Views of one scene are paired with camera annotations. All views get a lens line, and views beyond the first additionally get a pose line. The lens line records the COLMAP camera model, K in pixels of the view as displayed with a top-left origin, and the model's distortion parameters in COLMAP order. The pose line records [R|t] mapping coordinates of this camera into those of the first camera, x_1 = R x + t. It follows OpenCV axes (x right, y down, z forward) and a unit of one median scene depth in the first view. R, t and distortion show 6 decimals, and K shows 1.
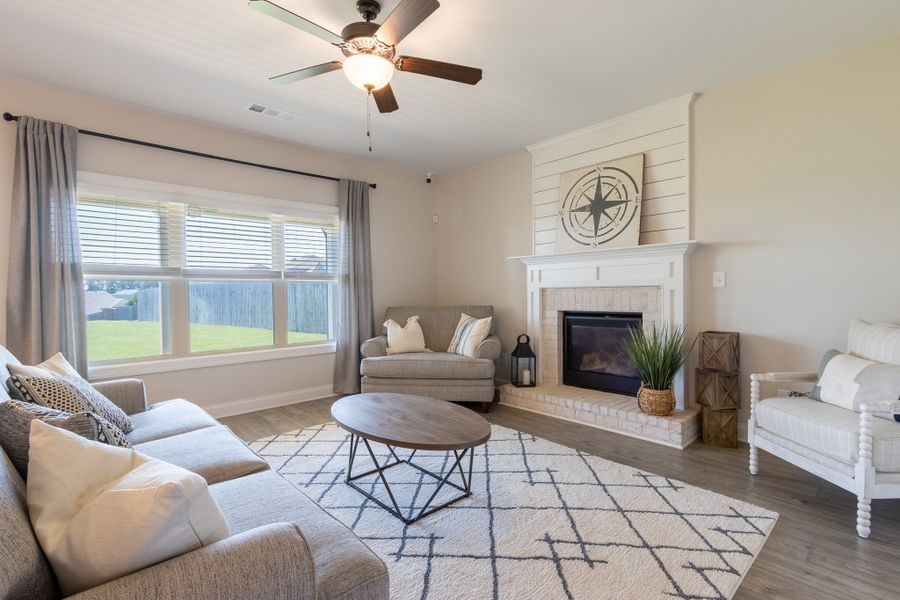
lens RADIAL K [[407.0, 0, 450.0], [0, 407.0, 300.0], [0, 0, 1]] dist [0.000910, -0.000770]
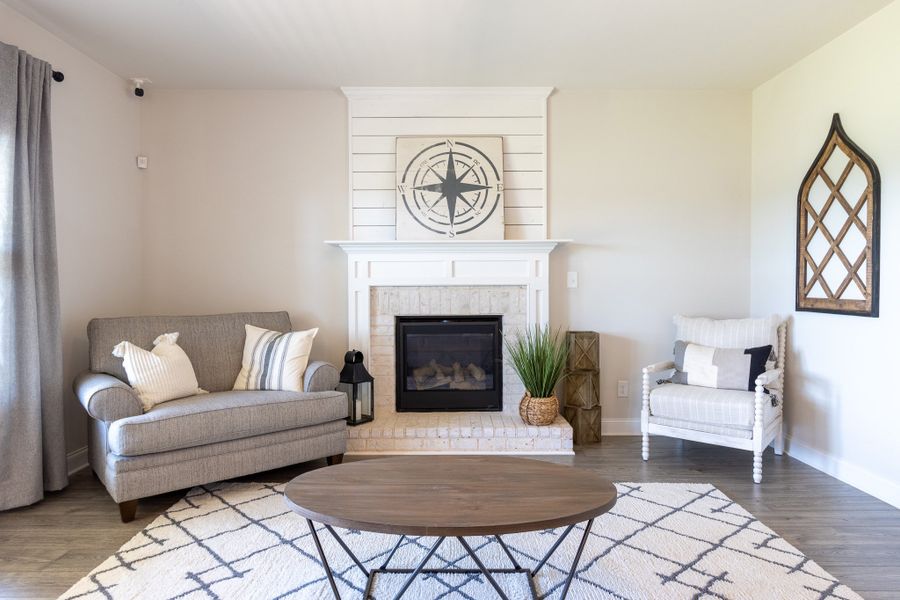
lens RADIAL K [[533.1, 0, 450.0], [0, 533.1, 300.0], [0, 0, 1]] dist [0.002287, -0.001041]
pose [[0.687072, -0.006671, 0.726559, -0.446316], [0.009549, 0.999954, 0.000151, -0.003066], [-0.726527, 0.006834, 0.687104, 0.275461]]
